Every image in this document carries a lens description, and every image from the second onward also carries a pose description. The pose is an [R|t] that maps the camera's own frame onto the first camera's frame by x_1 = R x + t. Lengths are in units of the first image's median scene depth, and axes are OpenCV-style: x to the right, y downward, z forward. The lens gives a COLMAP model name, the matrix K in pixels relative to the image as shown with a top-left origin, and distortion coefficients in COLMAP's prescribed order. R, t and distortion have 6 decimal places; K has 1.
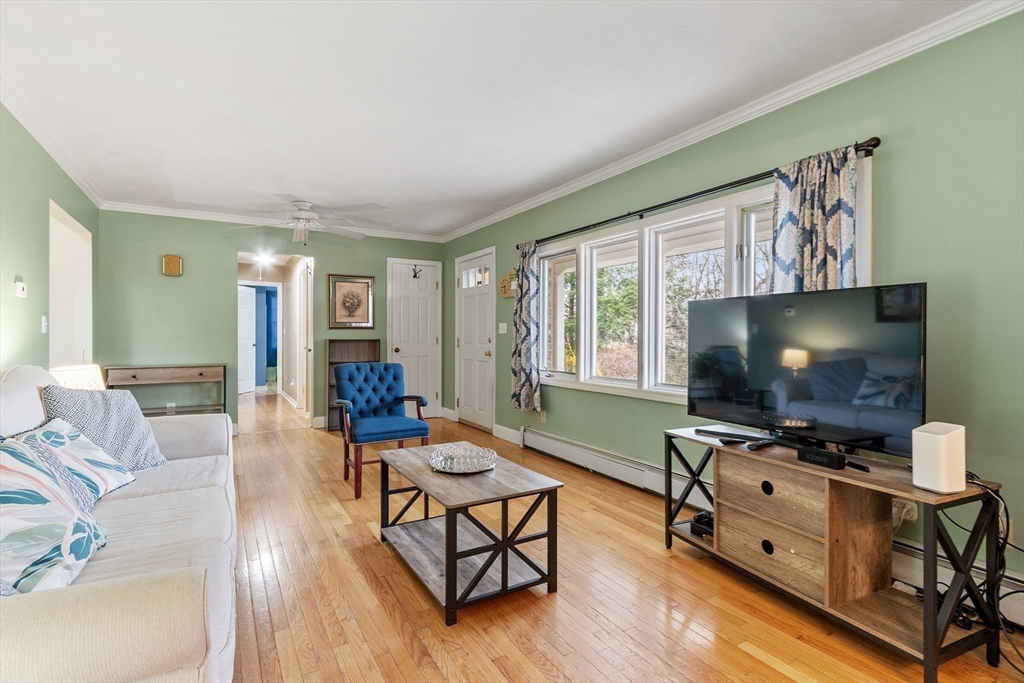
lens RADIAL K [[494.2, 0, 512.0], [0, 494.2, 341.5], [0, 0, 1]] dist [0.000244, -0.000001]
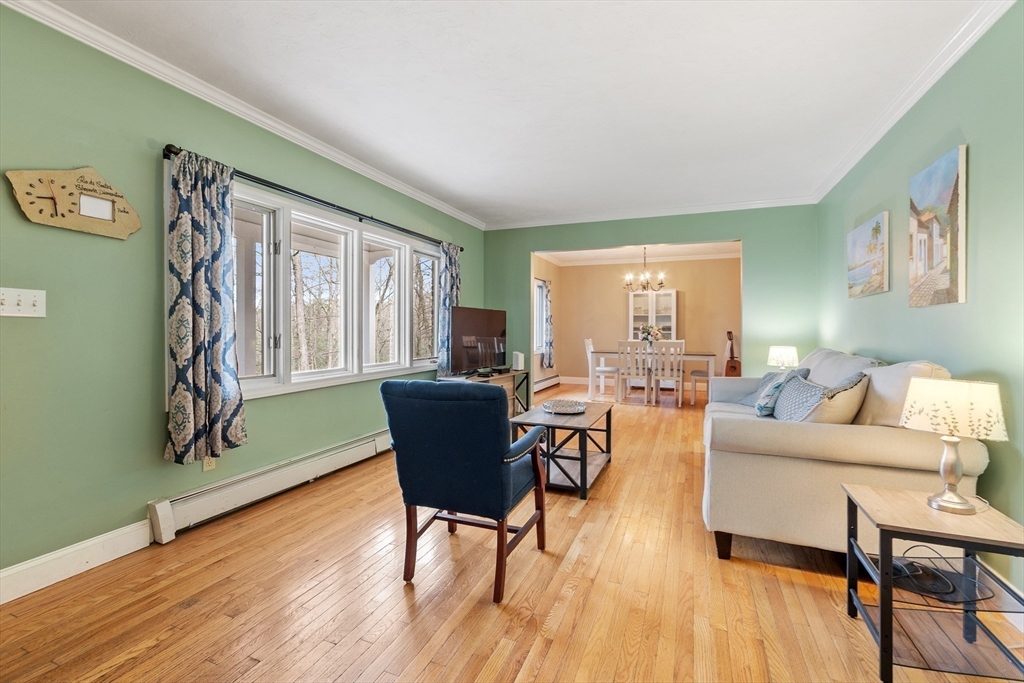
lens RADIAL K [[449.6, 0, 507.9], [0, 449.6, 328.4], [0, 0, 1]] dist [-0.001702, -0.000363]
pose [[-0.601515, -0.003934, 0.798852, -0.761081], [0.003995, 0.999961, 0.007932, -0.011833], [-0.798851, 0.007962, -0.601476, 1.350121]]
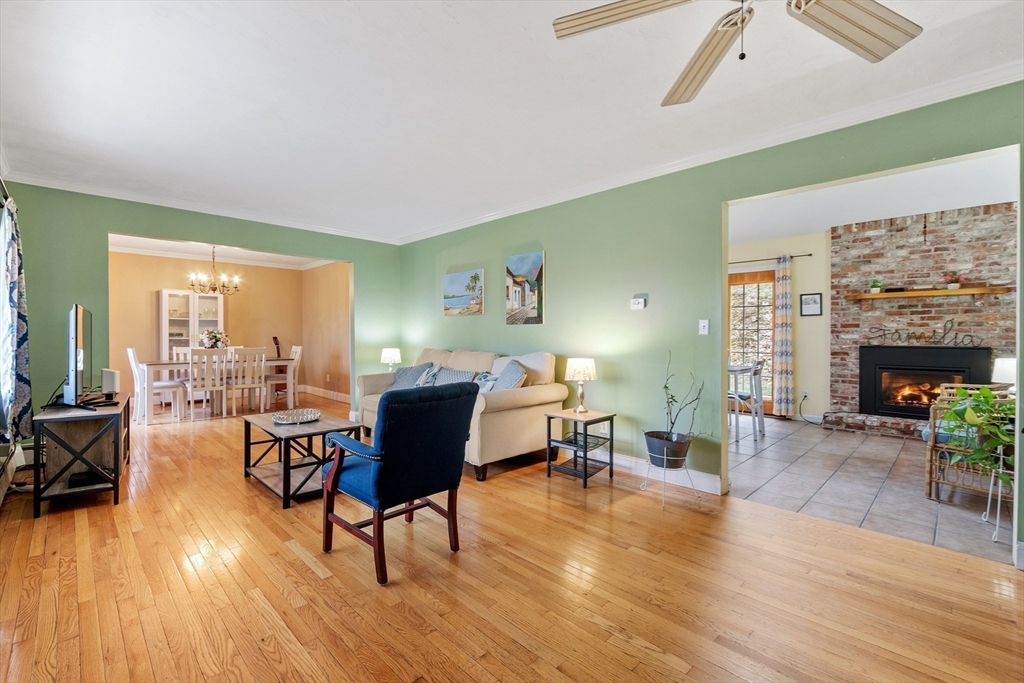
lens RADIAL K [[449.6, 0, 507.9], [0, 449.6, 328.4], [0, 0, 1]] dist [-0.001702, -0.000363]
pose [[-0.970272, -0.004165, -0.241980, -0.277689], [-0.004638, 0.999988, 0.001385, -0.026155], [0.241971, 0.002466, -0.970280, 1.704004]]
